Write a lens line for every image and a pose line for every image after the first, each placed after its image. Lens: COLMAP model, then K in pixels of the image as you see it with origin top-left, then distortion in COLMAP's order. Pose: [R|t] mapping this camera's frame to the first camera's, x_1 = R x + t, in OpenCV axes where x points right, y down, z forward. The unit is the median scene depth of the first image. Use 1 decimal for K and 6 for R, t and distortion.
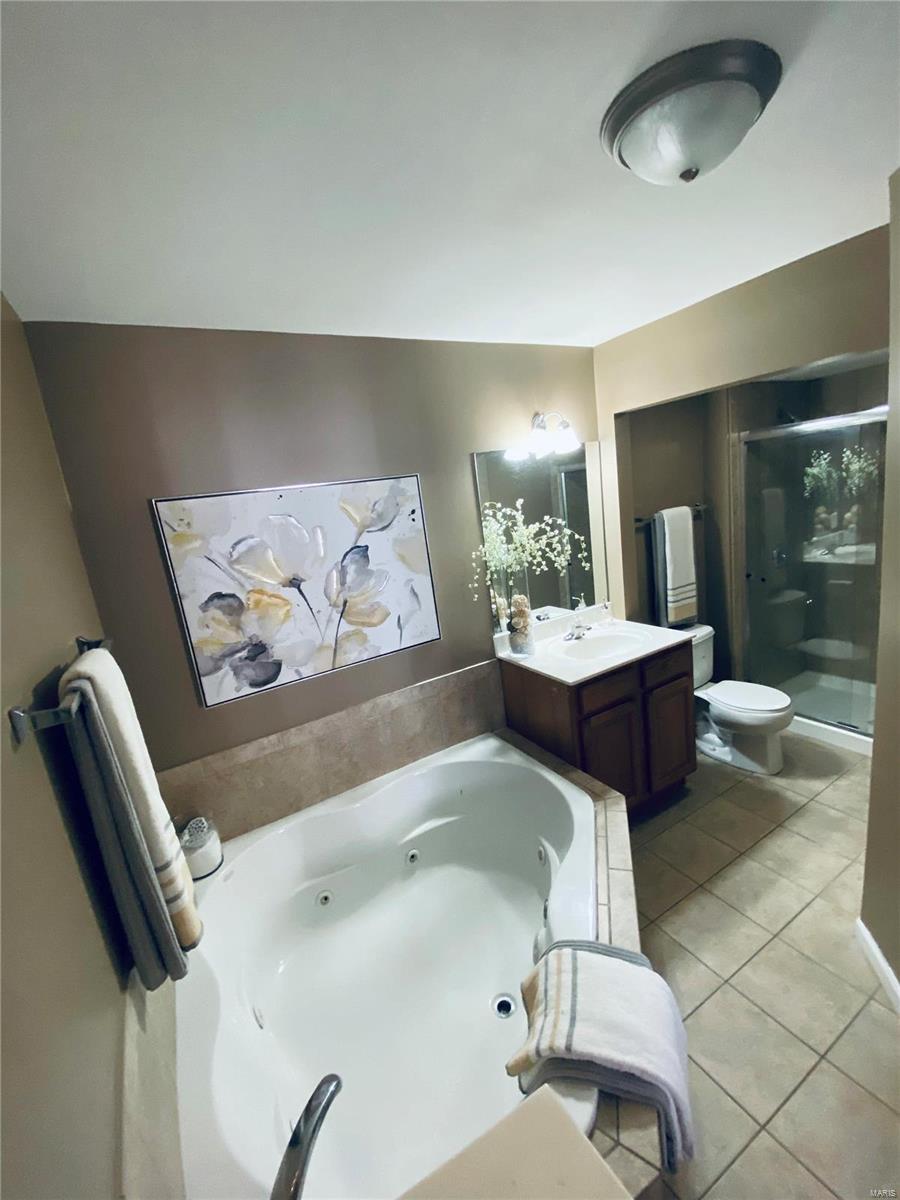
lens RADIAL K [[486.8, 0, 448.0], [0, 486.8, 599.8], [0, 0, 1]] dist [0.036446, -0.032787]
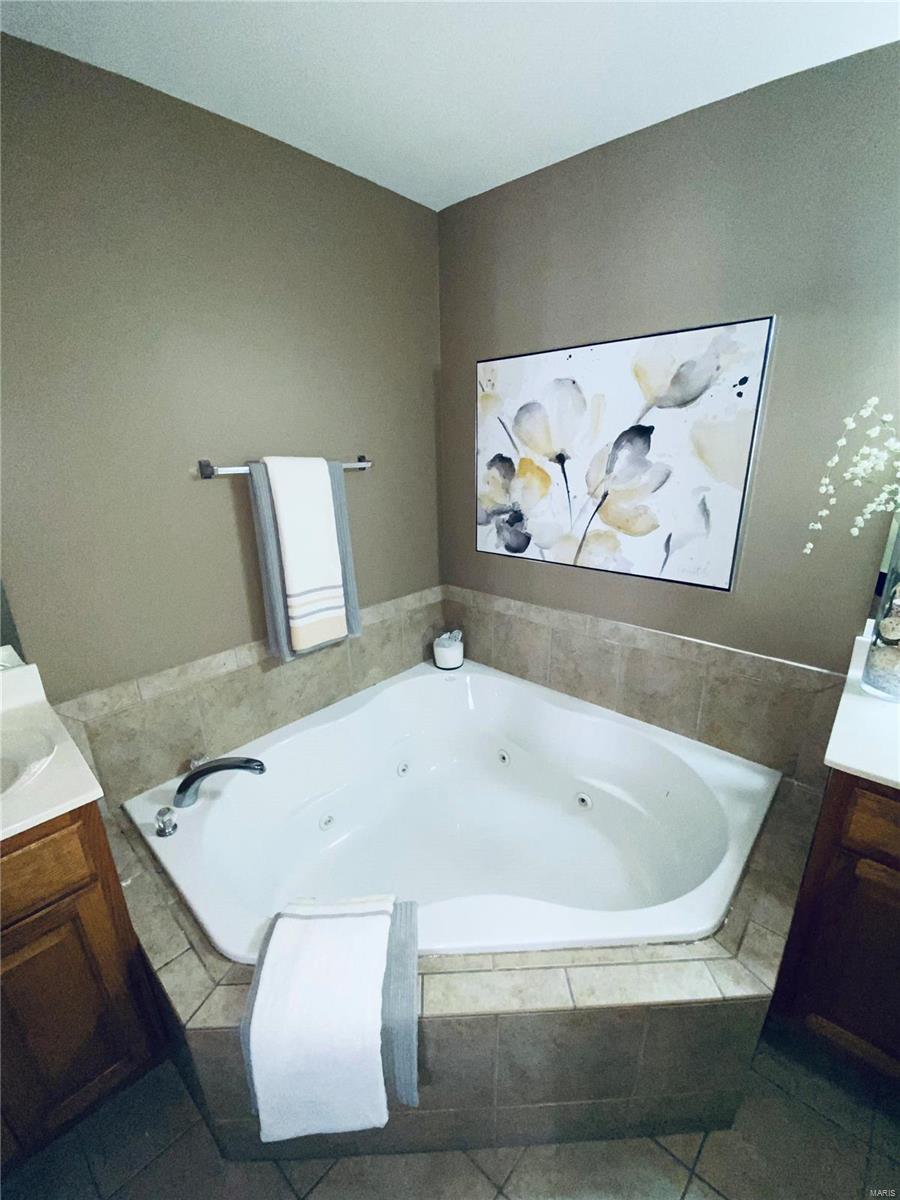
lens RADIAL K [[486.8, 0, 448.0], [0, 486.8, 599.8], [0, 0, 1]] dist [0.036446, -0.032787]
pose [[0.298896, 0.407470, -0.862919, 0.428149], [-0.211603, 0.910046, 0.356429, -0.061976], [0.930530, 0.076061, 0.358231, 0.394626]]
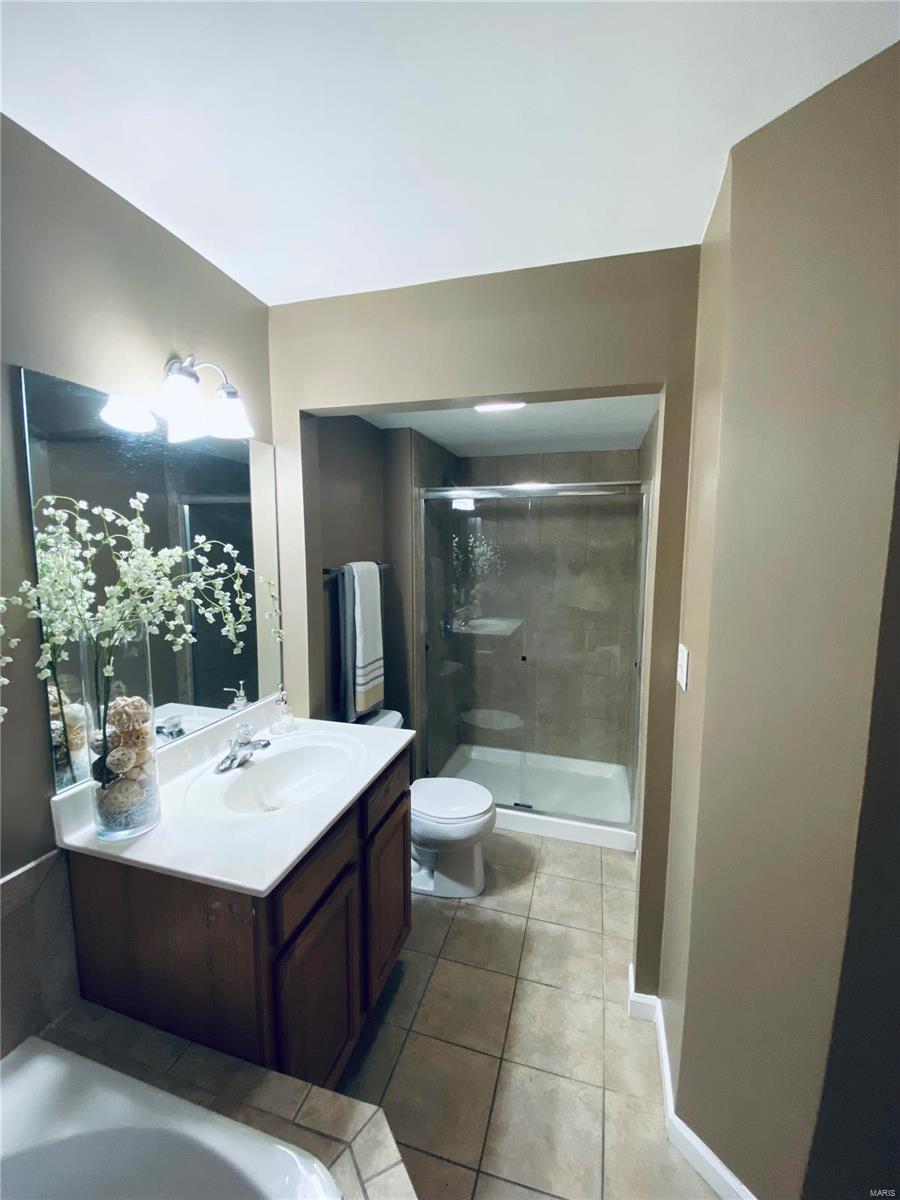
lens RADIAL K [[486.8, 0, 448.0], [0, 486.8, 599.8], [0, 0, 1]] dist [0.036446, -0.032787]
pose [[0.717627, 0.058428, 0.693973, 0.035436], [0.044187, 0.990647, -0.129099, -0.027241], [-0.695025, 0.123309, 0.708333, 0.452778]]
